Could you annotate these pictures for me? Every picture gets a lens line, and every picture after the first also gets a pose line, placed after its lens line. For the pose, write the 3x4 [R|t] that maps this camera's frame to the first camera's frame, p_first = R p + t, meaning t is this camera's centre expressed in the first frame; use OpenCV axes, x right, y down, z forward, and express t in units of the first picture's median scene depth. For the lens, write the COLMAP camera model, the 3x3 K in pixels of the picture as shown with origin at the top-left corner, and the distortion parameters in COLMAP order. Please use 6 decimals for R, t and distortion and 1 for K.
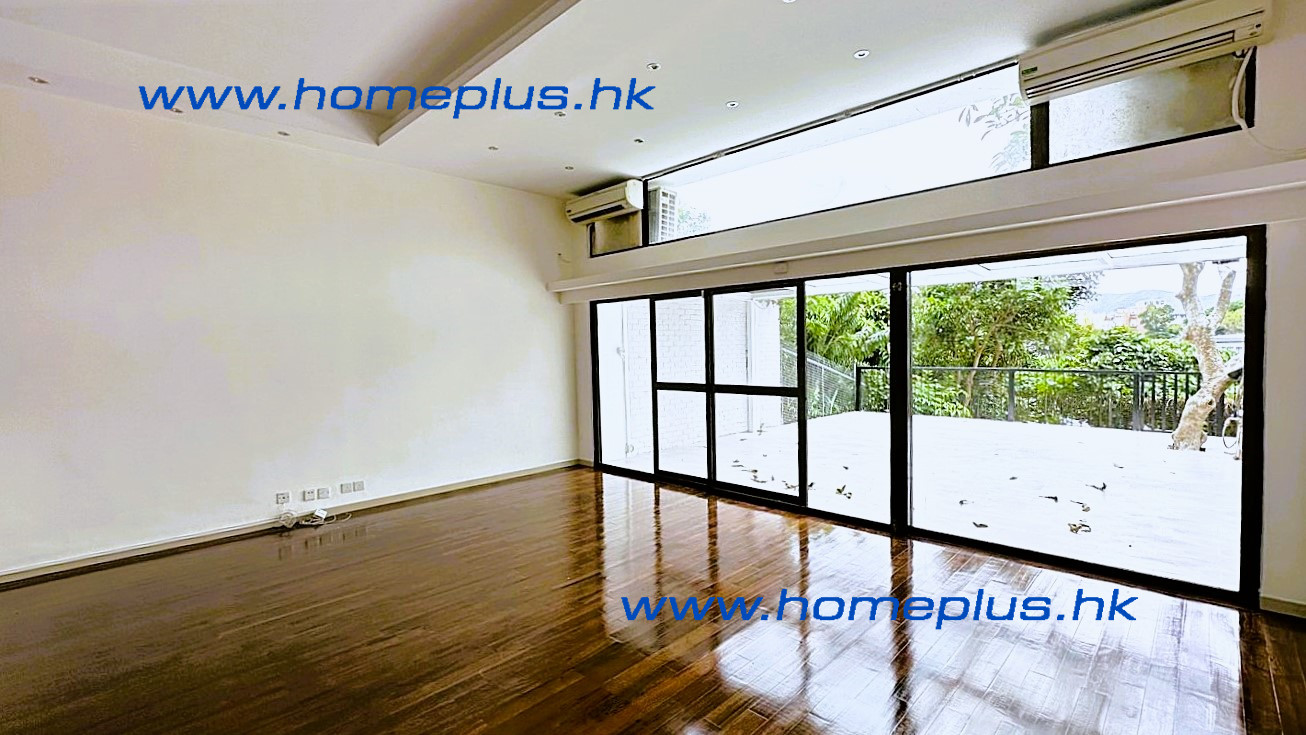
lens RADIAL K [[566.9, 0, 646.6], [0, 566.9, 370.3], [0, 0, 1]] dist [0.001030, 0.000127]
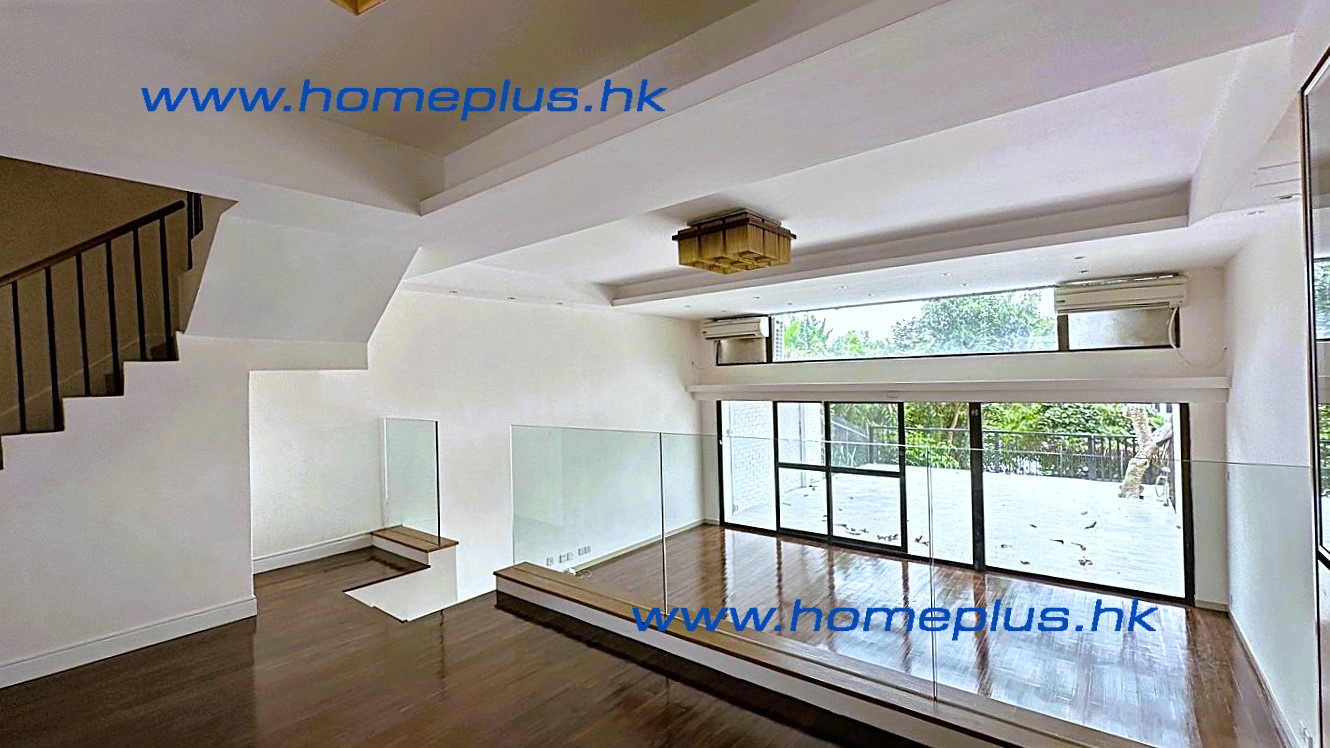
lens RADIAL K [[570.7, 0, 656.8], [0, 570.7, 377.7], [0, 0, 1]] dist [-0.000933, -0.000064]
pose [[0.994945, -0.005760, 0.100253, -0.402659], [0.010068, 0.999045, -0.042519, -0.124979], [-0.099913, 0.043314, 0.994053, -0.334288]]
